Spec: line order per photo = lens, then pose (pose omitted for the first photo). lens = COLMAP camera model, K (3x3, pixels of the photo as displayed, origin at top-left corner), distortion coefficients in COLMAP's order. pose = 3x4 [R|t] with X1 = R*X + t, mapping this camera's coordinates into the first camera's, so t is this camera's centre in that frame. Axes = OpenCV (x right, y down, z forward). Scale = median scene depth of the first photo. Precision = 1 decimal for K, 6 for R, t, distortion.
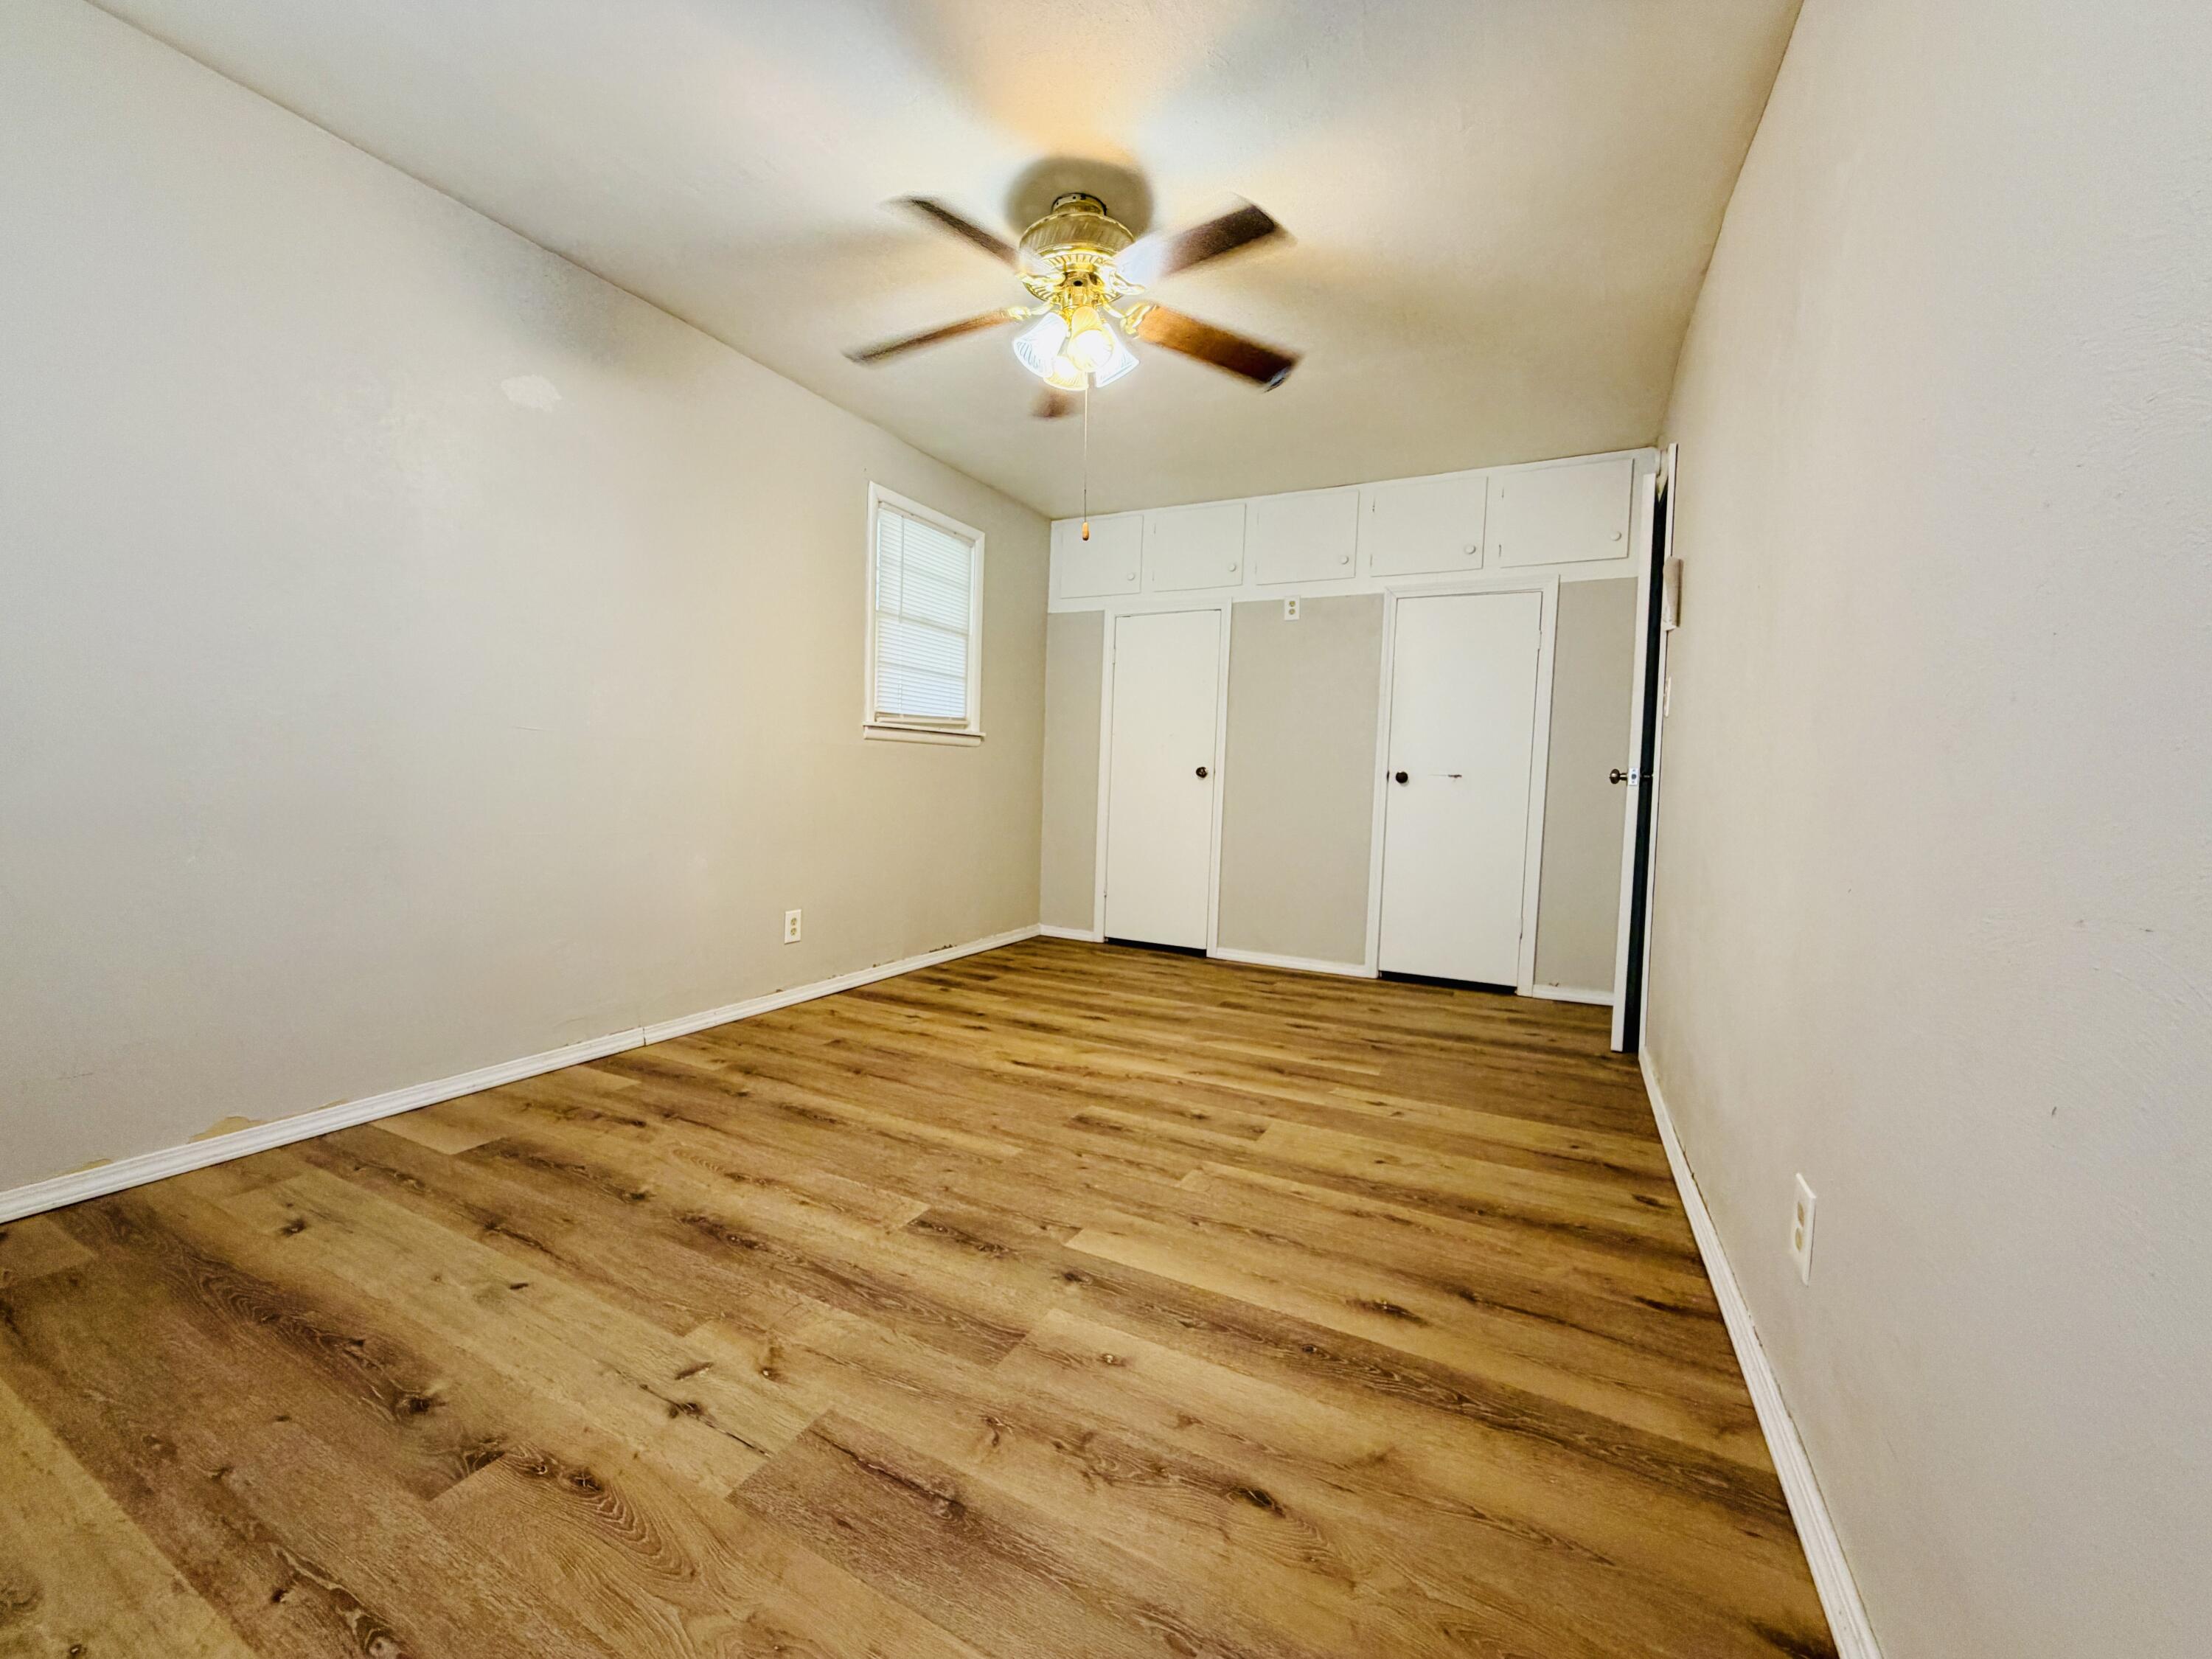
lens RADIAL K [[884.7, 0, 1101.7], [0, 884.7, 827.0], [0, 0, 1]] dist [-0.000239, 0.000618]
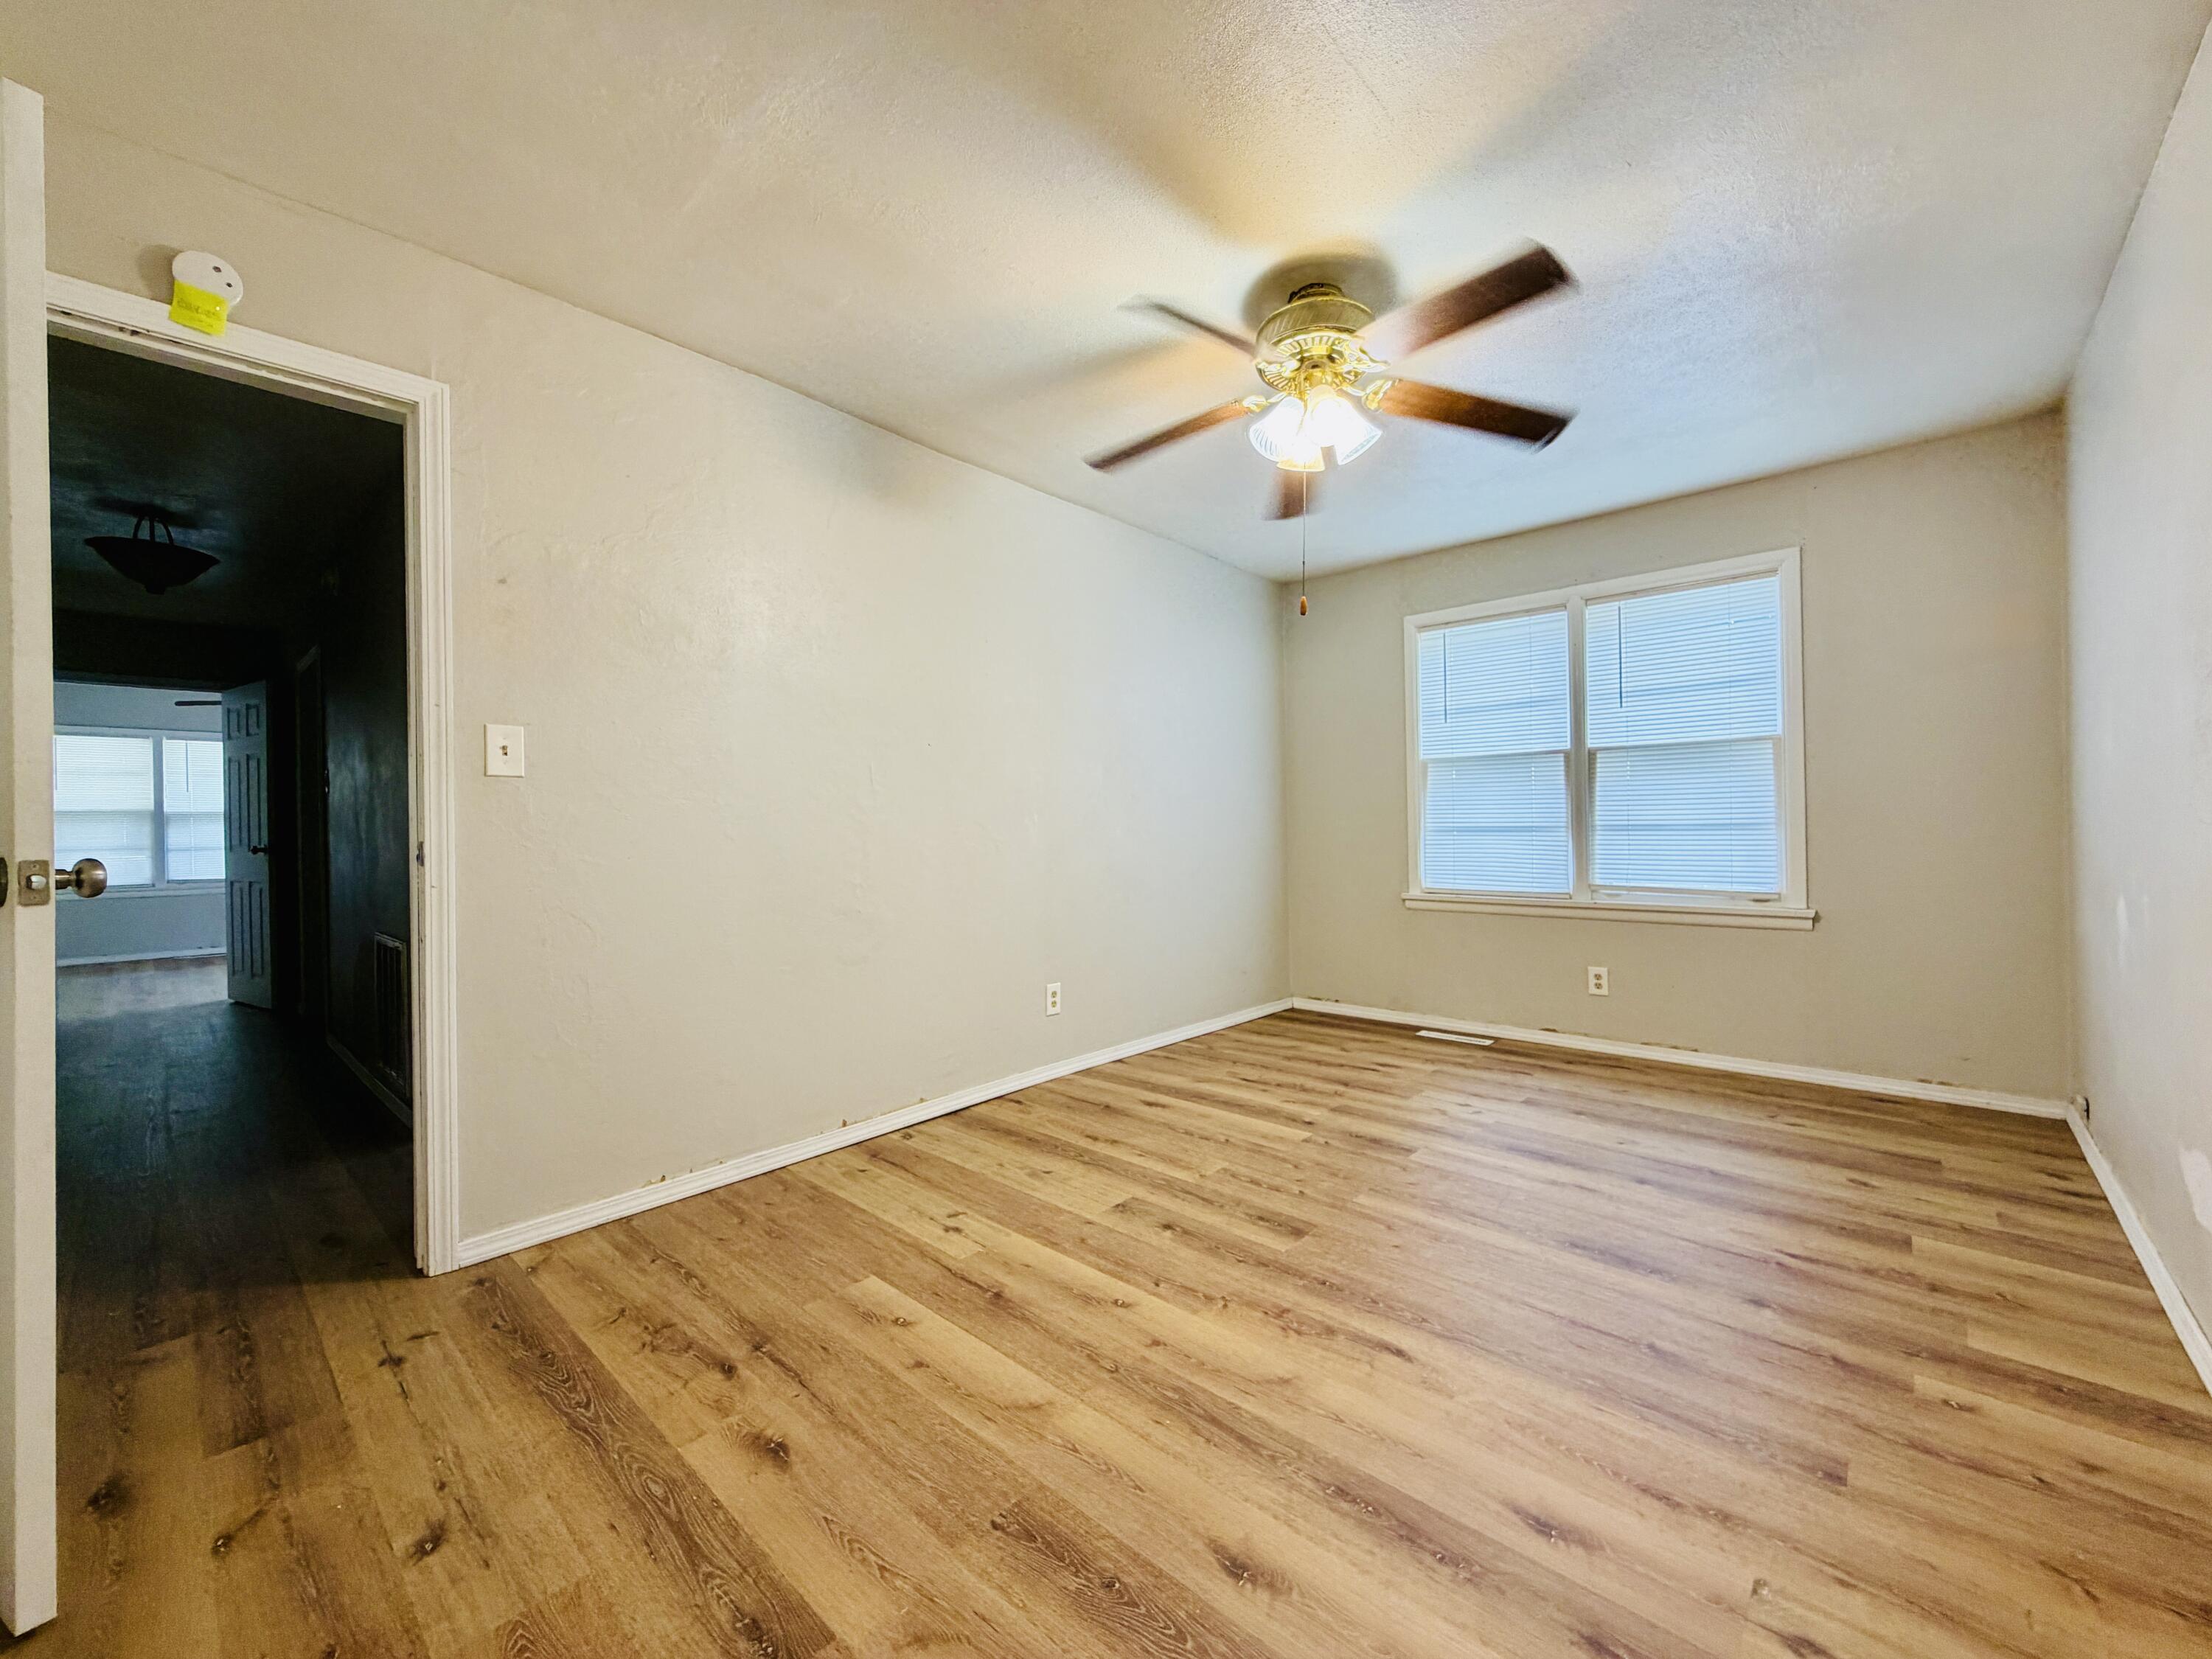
lens RADIAL K [[884.7, 0, 1101.7], [0, 884.7, 827.0], [0, 0, 1]] dist [-0.000239, 0.000618]
pose [[-0.965548, -0.017394, 0.259643, -0.059698], [-0.001061, 0.998018, 0.062913, -0.160094], [-0.260223, 0.060471, -0.963653, 1.987728]]
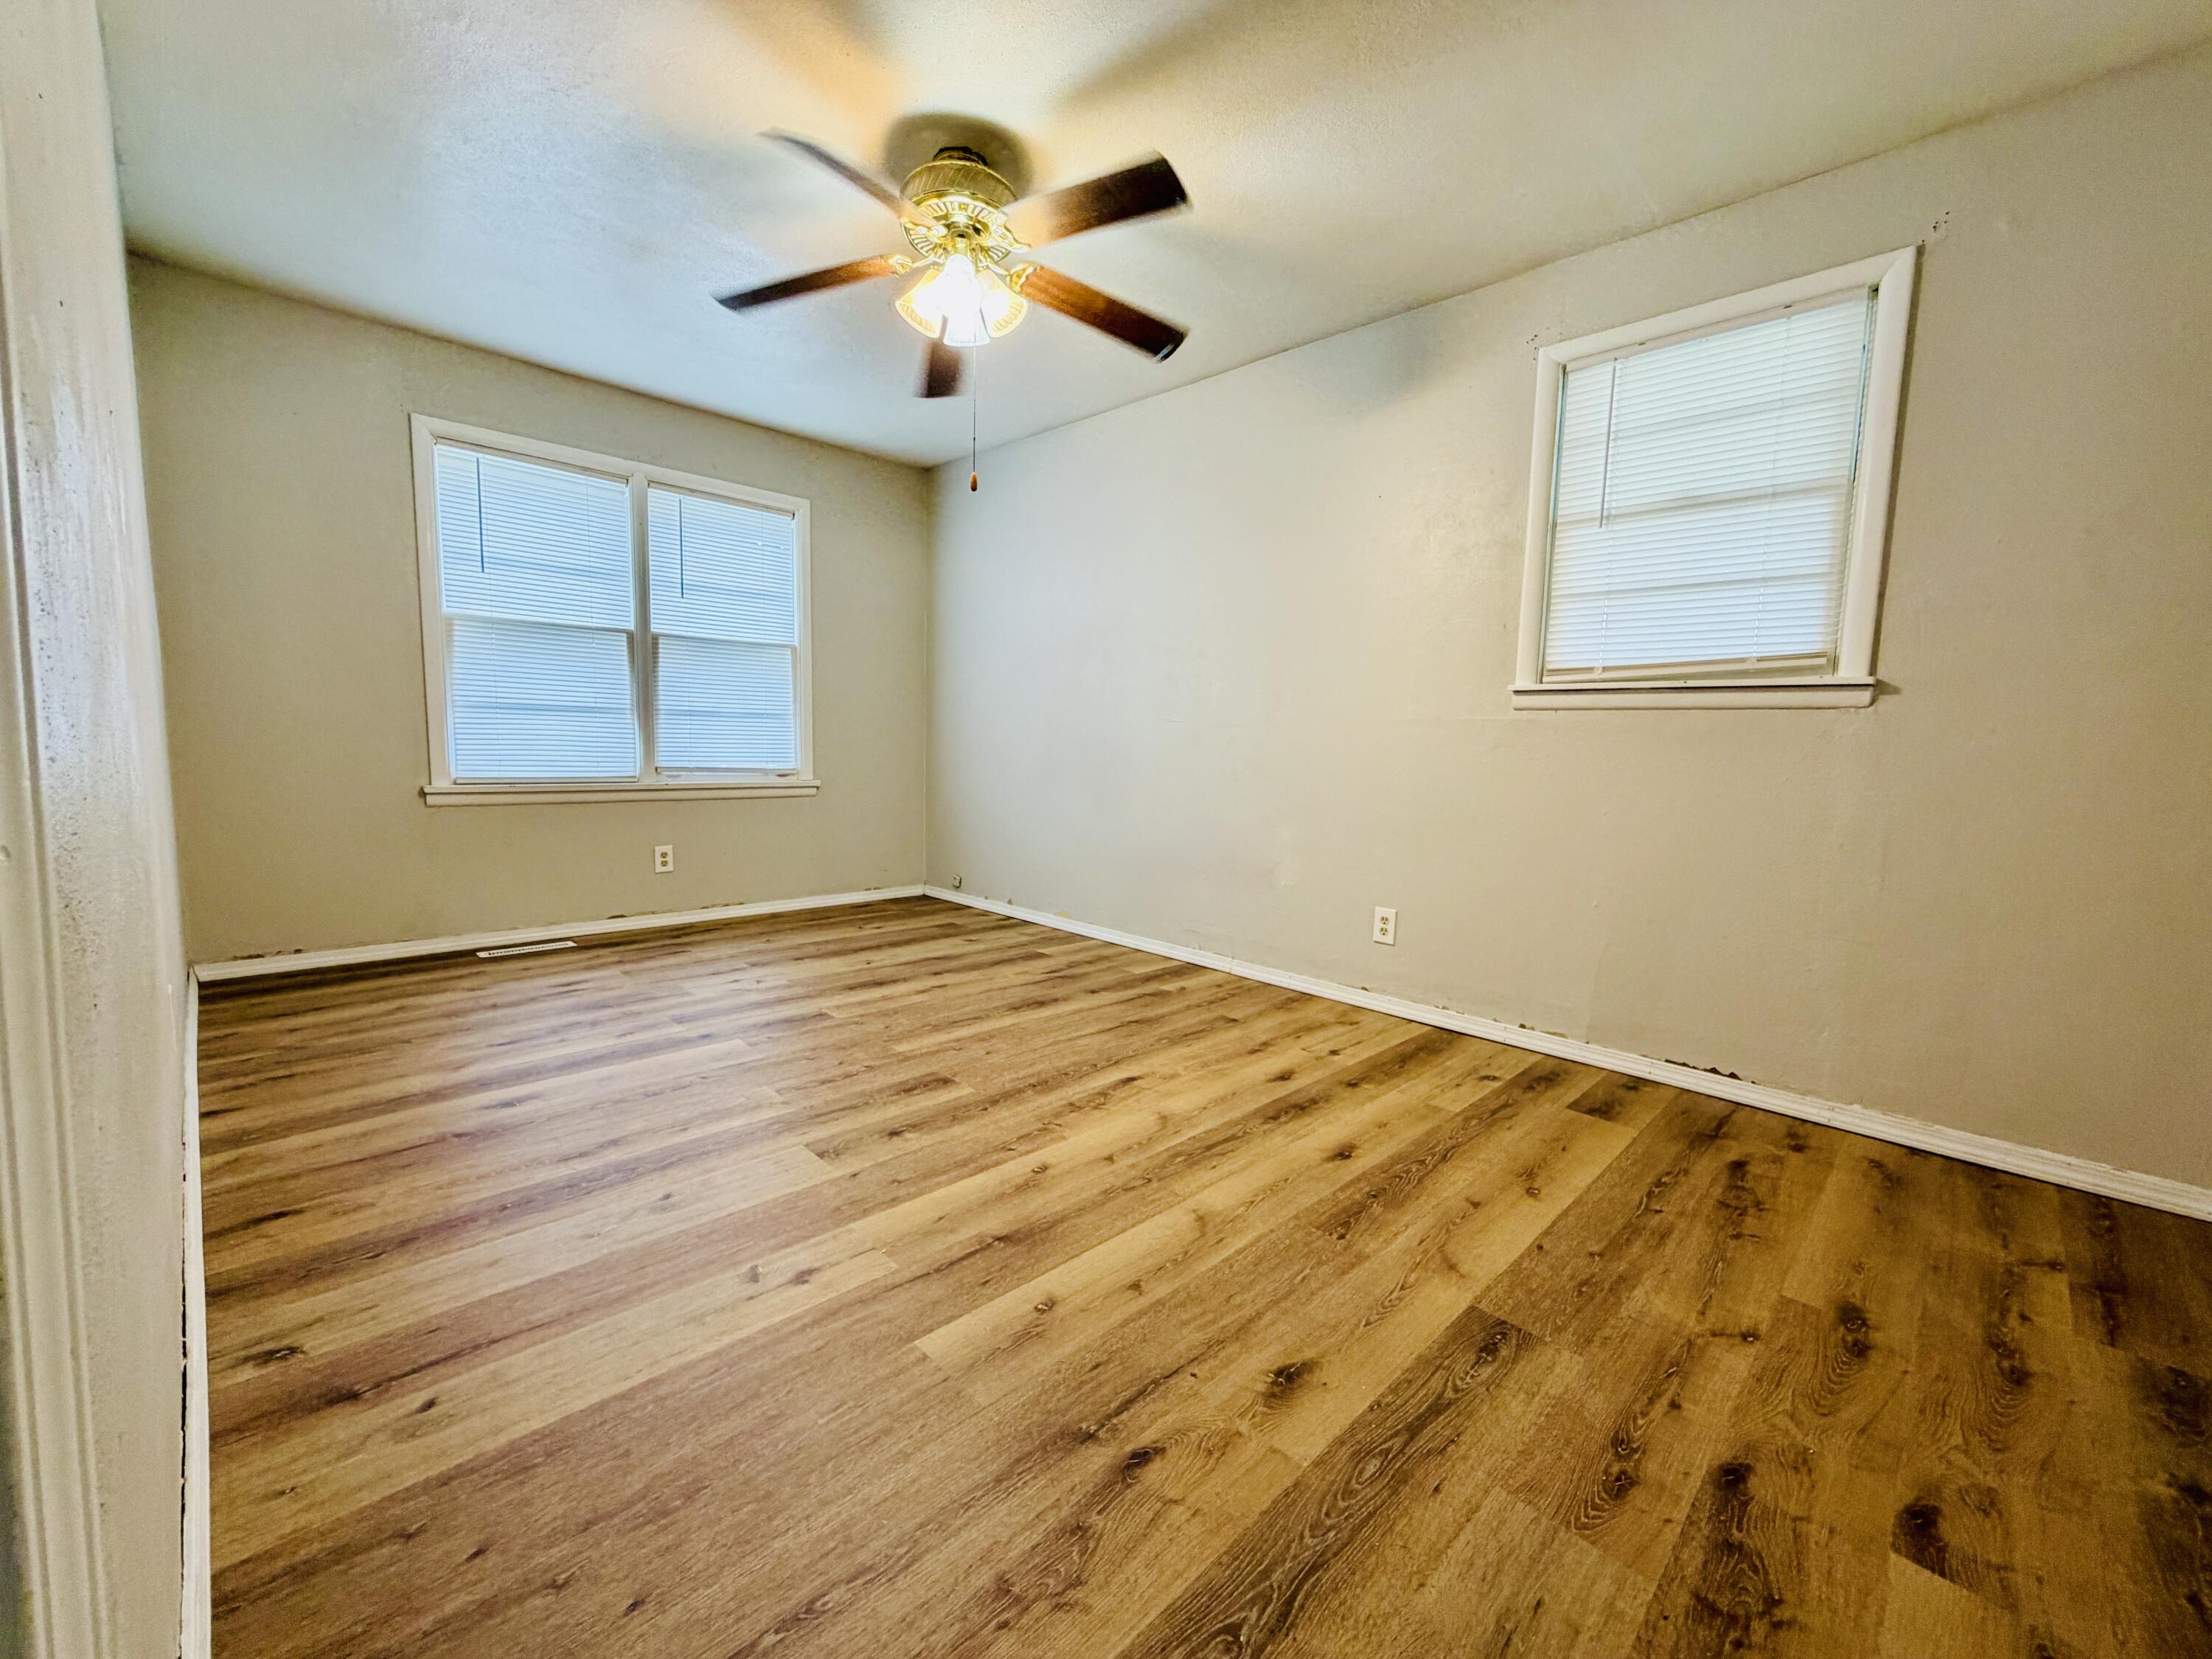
lens RADIAL K [[884.7, 0, 1101.7], [0, 884.7, 827.0], [0, 0, 1]] dist [-0.000239, 0.000618]
pose [[-0.304297, 0.054127, -0.951038, 0.881448], [-0.091798, 0.992071, 0.085834, -0.056474], [0.948144, 0.113422, -0.296915, 1.475453]]
